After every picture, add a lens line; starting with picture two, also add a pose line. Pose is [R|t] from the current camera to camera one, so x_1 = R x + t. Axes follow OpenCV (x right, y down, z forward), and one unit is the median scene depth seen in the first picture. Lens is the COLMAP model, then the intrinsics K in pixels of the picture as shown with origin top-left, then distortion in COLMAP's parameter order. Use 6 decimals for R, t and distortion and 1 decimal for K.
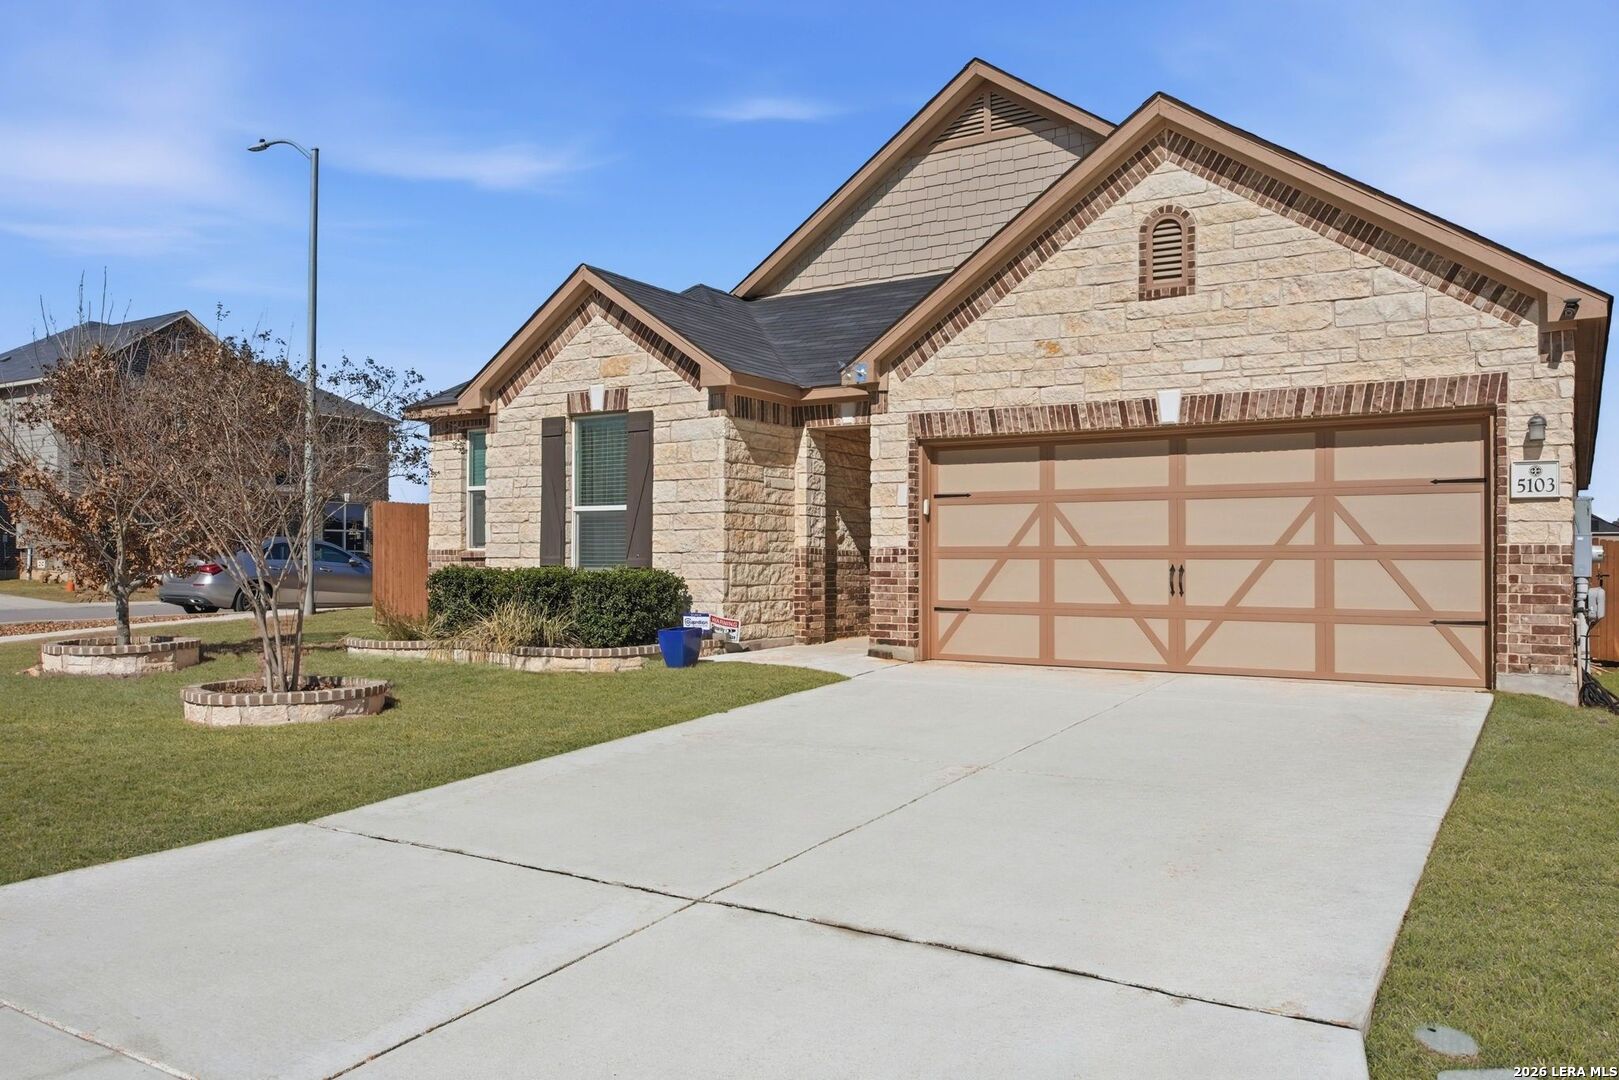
lens RADIAL K [[747.0, 0, 811.3], [0, 747.0, 542.0], [0, 0, 1]] dist [0.001797, 0.000369]
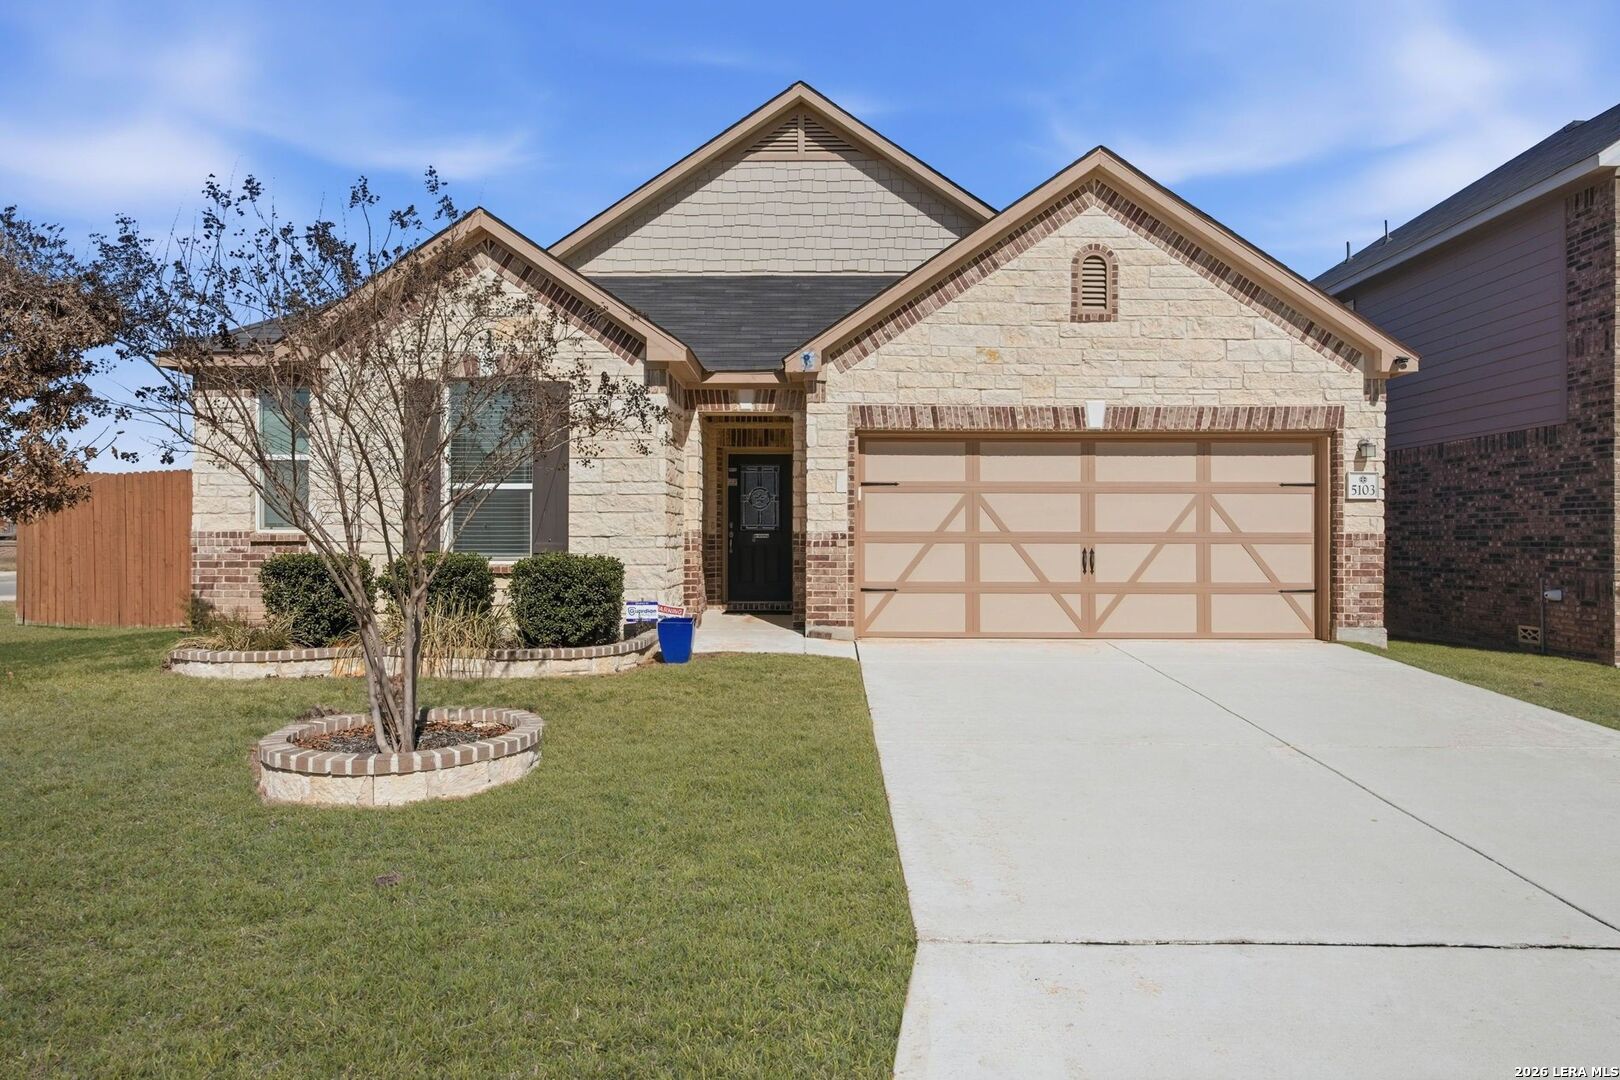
lens RADIAL K [[687.8, 0, 810.0], [0, 687.8, 529.6], [0, 0, 1]] dist [0.001277, 0.000084]
pose [[0.932301, 0.004539, 0.361655, -0.320000], [-0.007408, 0.999951, 0.006548, -0.002838], [-0.361608, -0.008784, 0.932289, 0.140189]]
